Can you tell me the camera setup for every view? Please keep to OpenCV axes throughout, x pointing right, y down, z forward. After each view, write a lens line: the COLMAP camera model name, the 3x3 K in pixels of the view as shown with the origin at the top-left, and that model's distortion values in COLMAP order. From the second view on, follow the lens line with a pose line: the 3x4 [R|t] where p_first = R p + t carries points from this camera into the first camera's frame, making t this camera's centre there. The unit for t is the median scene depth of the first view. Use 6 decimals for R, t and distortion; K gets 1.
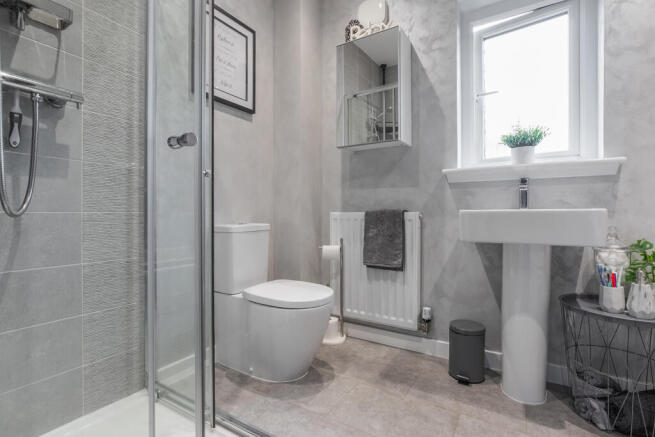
lens RADIAL K [[306.1, 0, 329.8], [0, 306.1, 217.6], [0, 0, 1]] dist [-0.017820, 0.000968]
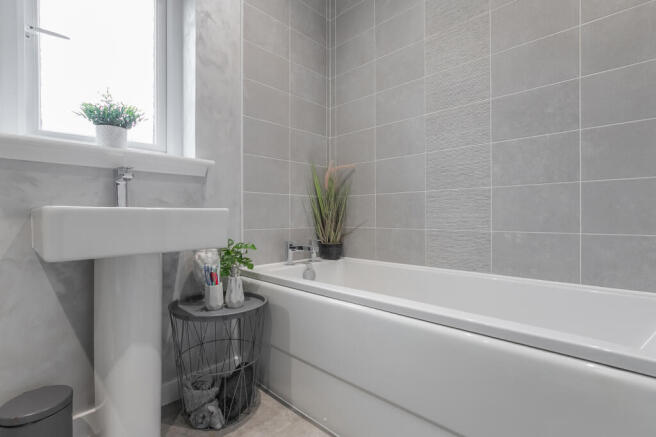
lens RADIAL K [[306.6, 0, 327.0], [0, 306.6, 216.0], [0, 0, 1]] dist [-0.017820, 0.000968]
pose [[0.196447, -0.007308, 0.980487, -0.011696], [0.007376, 0.999955, 0.005976, -0.008742], [-0.980487, 0.006058, 0.196492, 0.366593]]
